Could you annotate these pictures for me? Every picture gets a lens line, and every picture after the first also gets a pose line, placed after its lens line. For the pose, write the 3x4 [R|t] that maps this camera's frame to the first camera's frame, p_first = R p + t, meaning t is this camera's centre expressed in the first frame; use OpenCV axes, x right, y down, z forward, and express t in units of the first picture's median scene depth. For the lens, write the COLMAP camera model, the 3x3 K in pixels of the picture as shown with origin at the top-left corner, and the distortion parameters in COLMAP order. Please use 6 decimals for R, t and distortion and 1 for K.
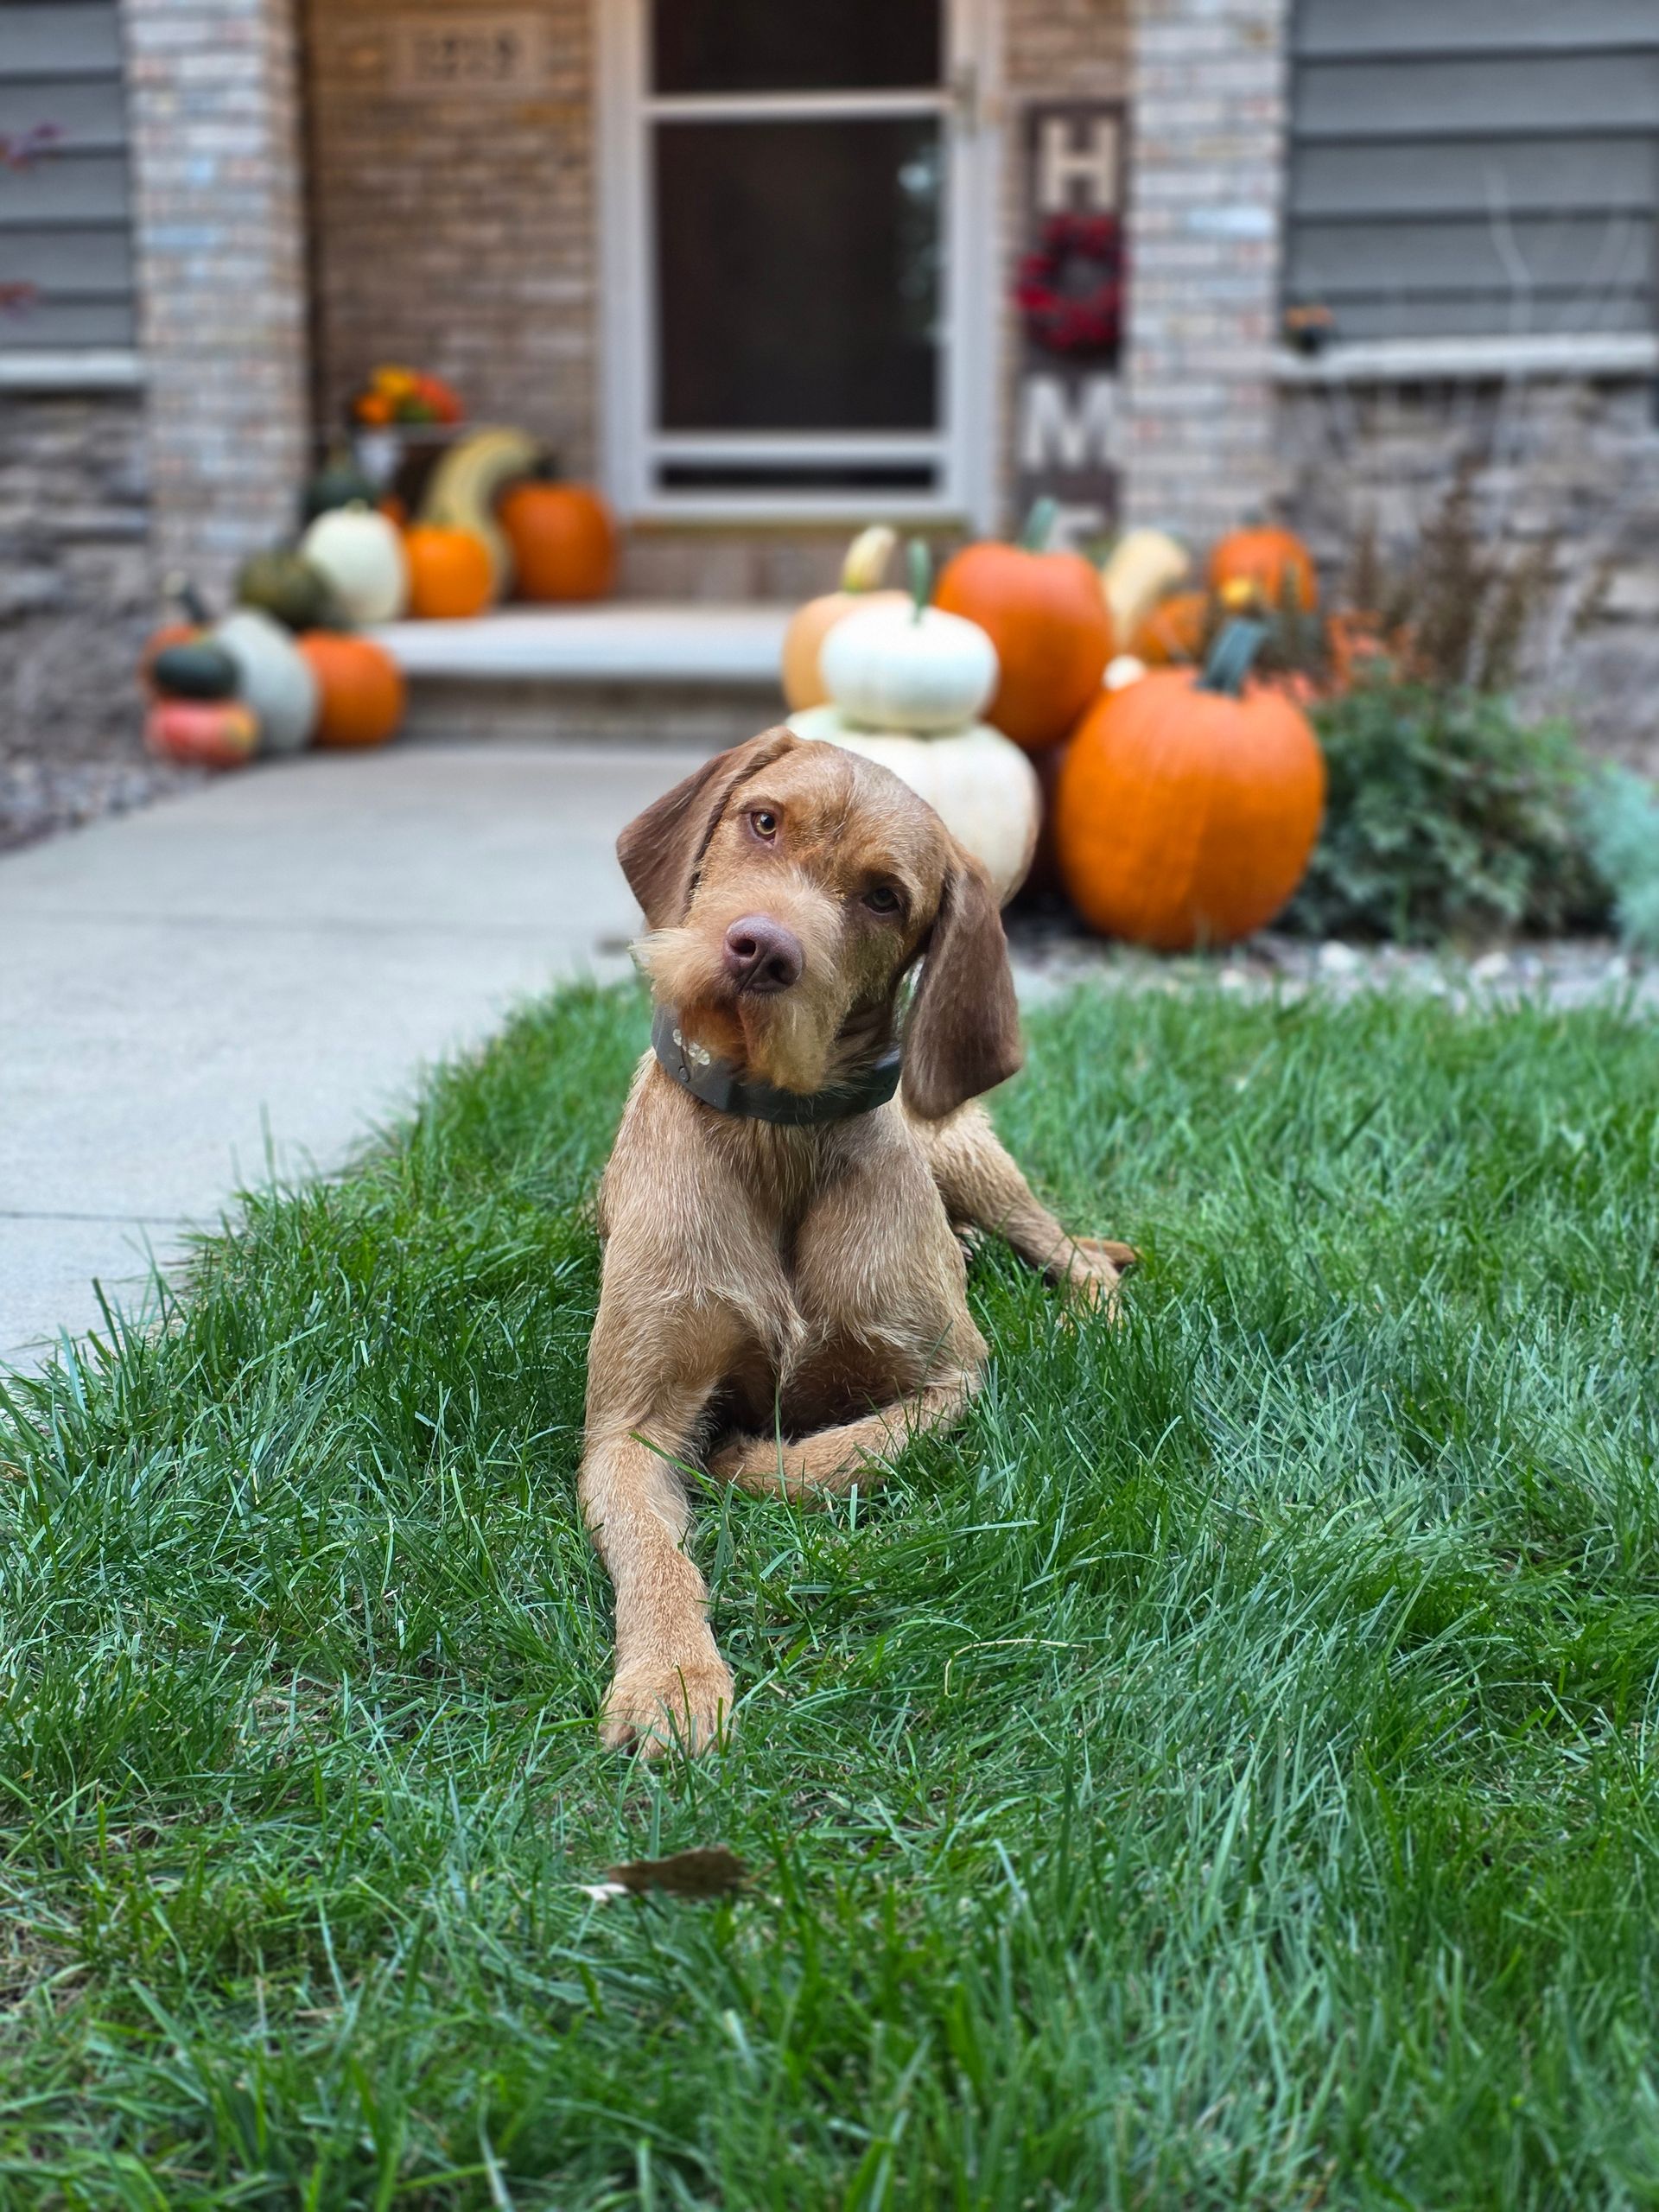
lens RADIAL K [[2945.0, 0, 817.8], [0, 2945.0, 1113.2], [0, 0, 1]] dist [0.178062, -0.464692]
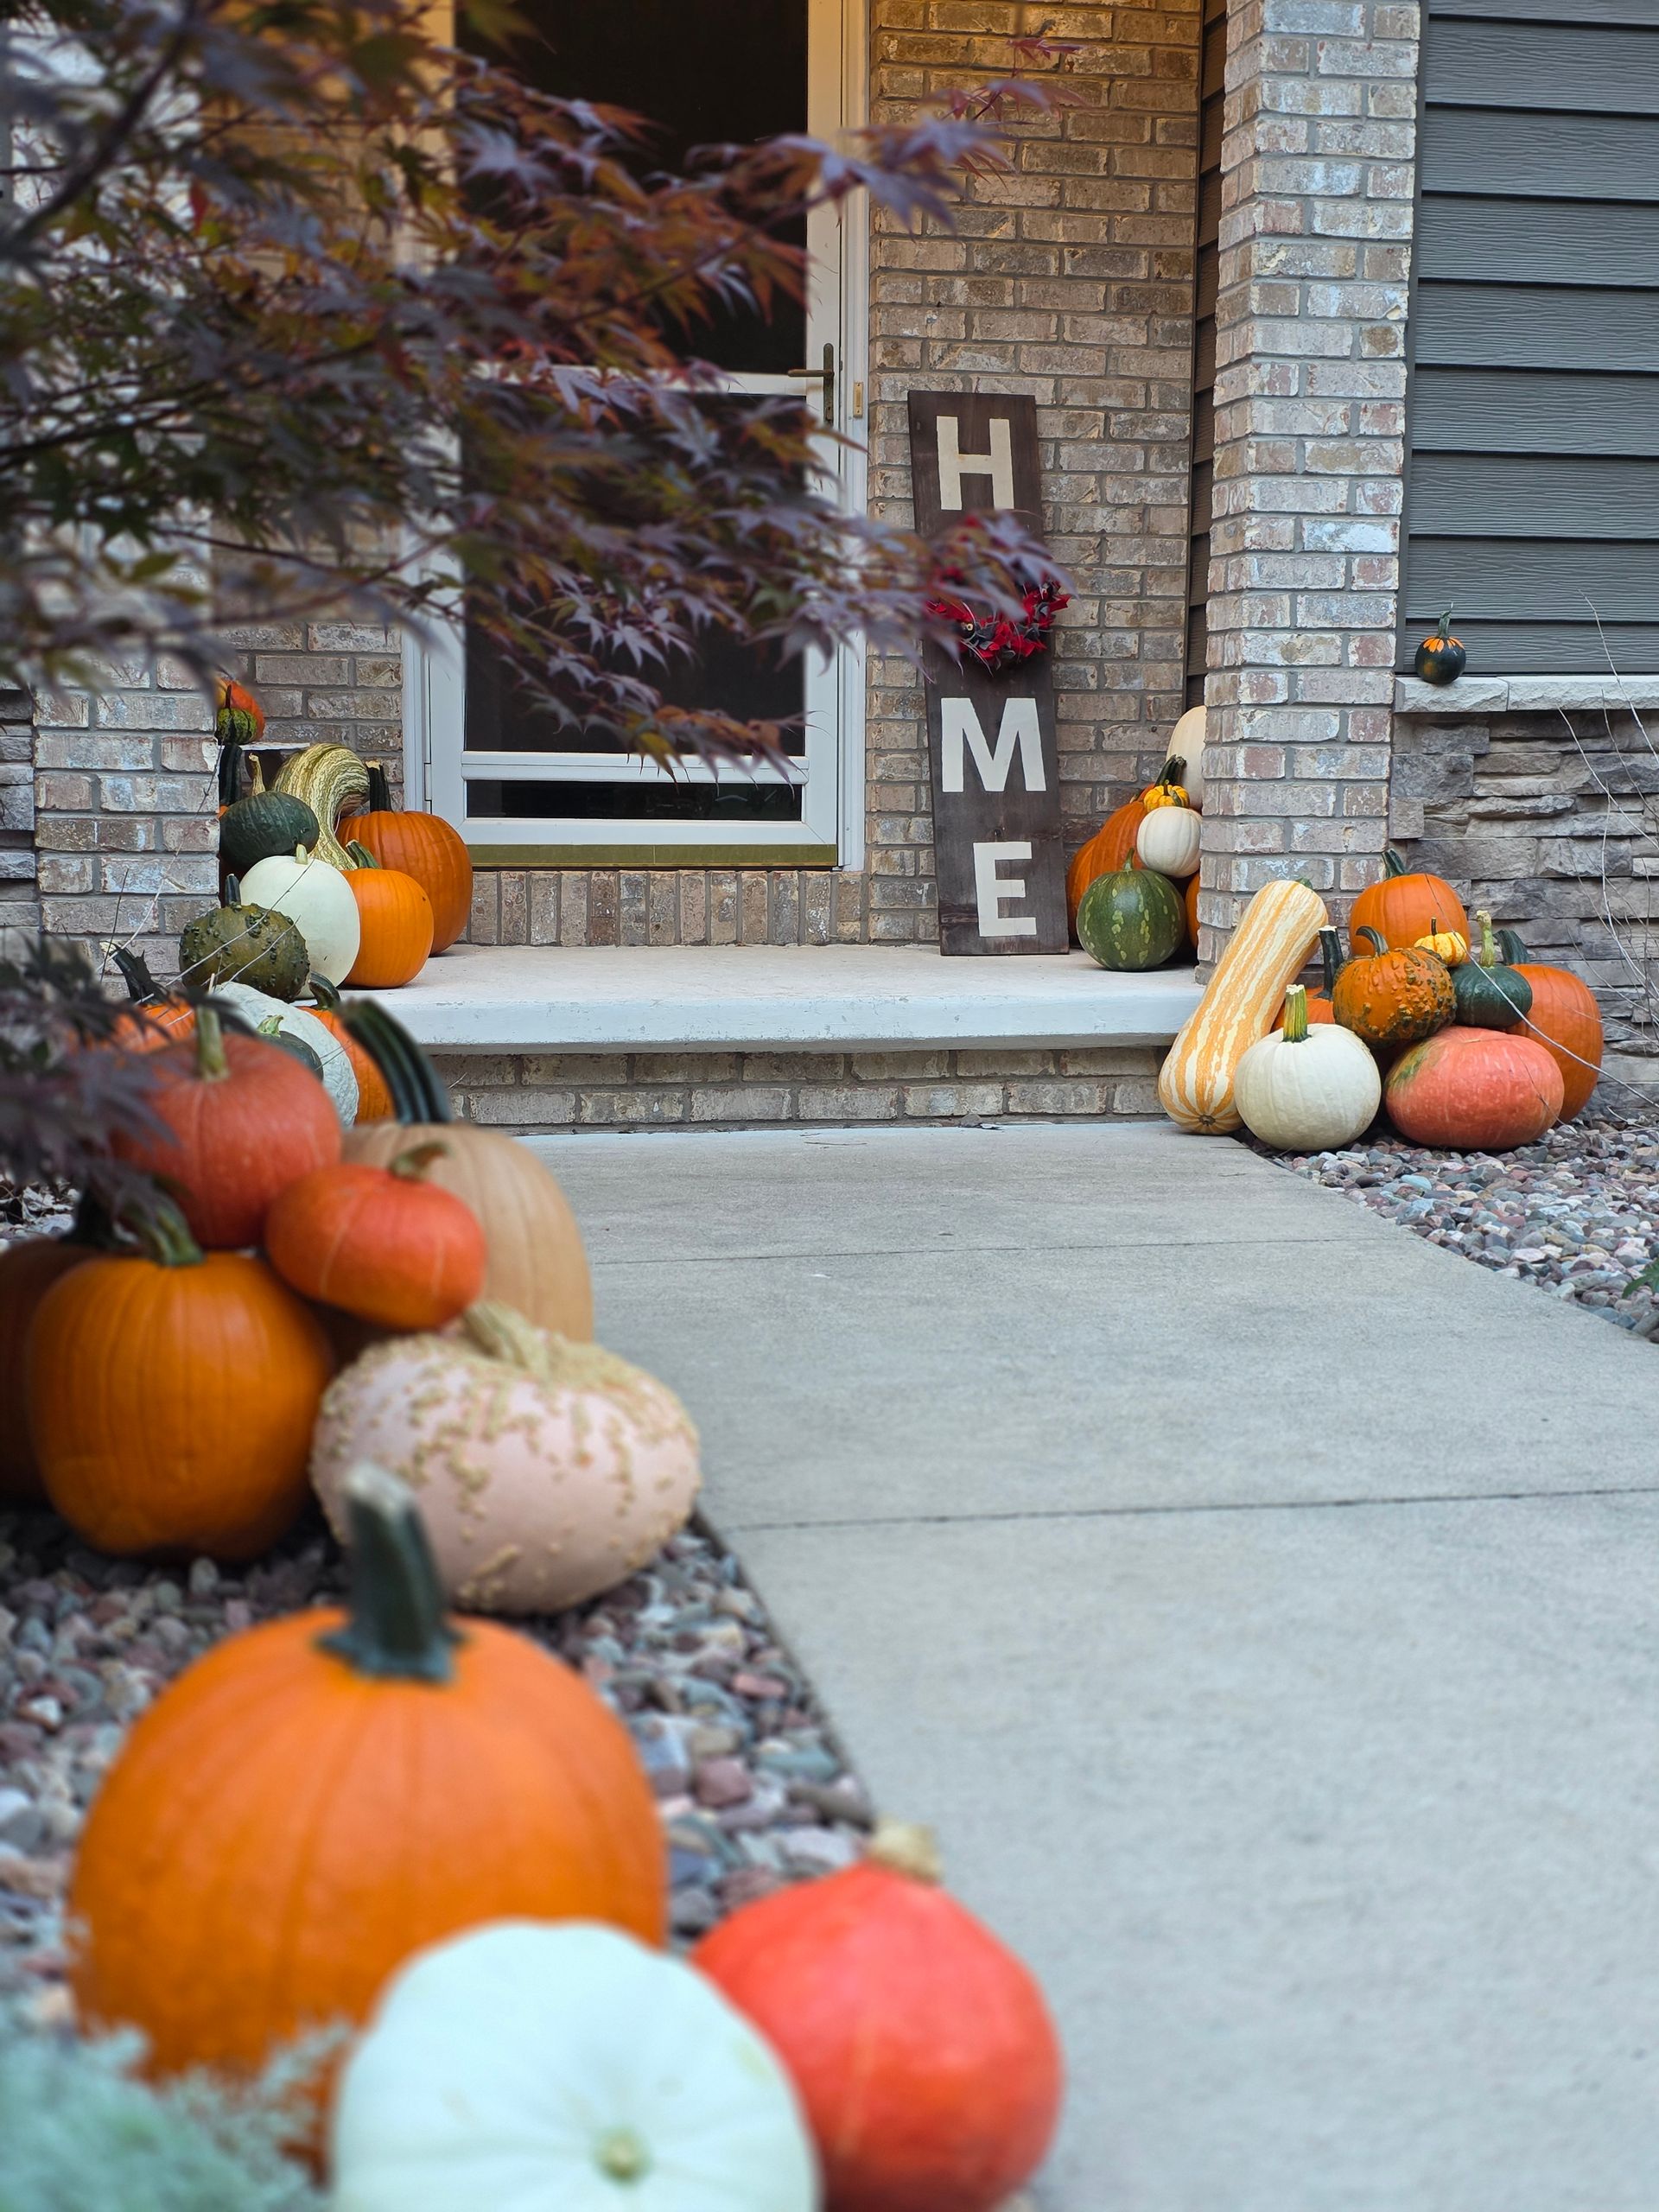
lens RADIAL K [[2930.6, 0, 814.4], [0, 2930.6, 1155.1], [0, 0, 1]] dist [0.174871, -0.476043]
pose [[0.920118, -0.042686, 0.389308, -0.341132], [0.071552, 0.995634, -0.059945, -0.065547], [-0.385049, 0.083013, 0.919155, 0.236179]]
